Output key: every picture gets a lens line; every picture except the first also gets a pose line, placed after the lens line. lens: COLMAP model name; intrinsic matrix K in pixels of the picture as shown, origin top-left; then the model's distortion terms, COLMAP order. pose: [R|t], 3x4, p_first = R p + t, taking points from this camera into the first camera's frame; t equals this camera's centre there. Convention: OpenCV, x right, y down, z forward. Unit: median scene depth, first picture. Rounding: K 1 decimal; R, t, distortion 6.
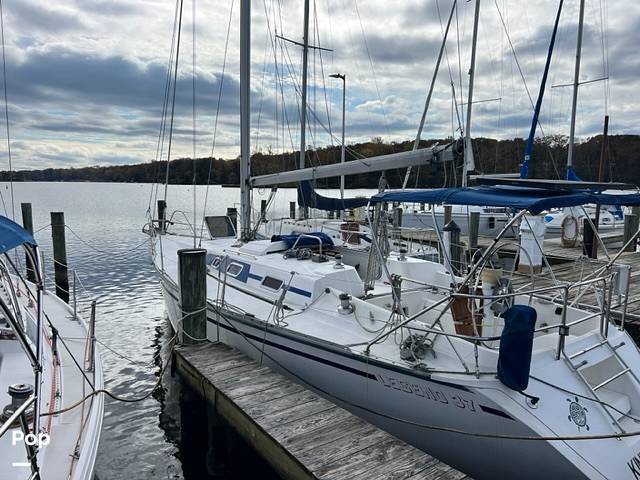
lens RADIAL K [[484.9, 0, 327.2], [0, 484.9, 240.0], [0, 0, 1]] dist [0.065068, -0.114863]
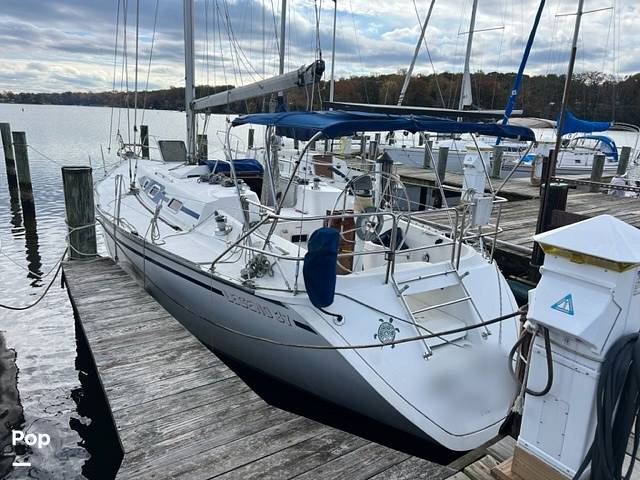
lens RADIAL K [[495.2, 0, 345.4], [0, 495.2, 240.2], [0, 0, 1]] dist [0.034670, -0.042462]
pose [[0.998168, 0.043922, -0.041618, 0.143475], [-0.038409, 0.991402, 0.125087, 0.008687], [0.046755, -0.123260, 0.991272, -0.011563]]
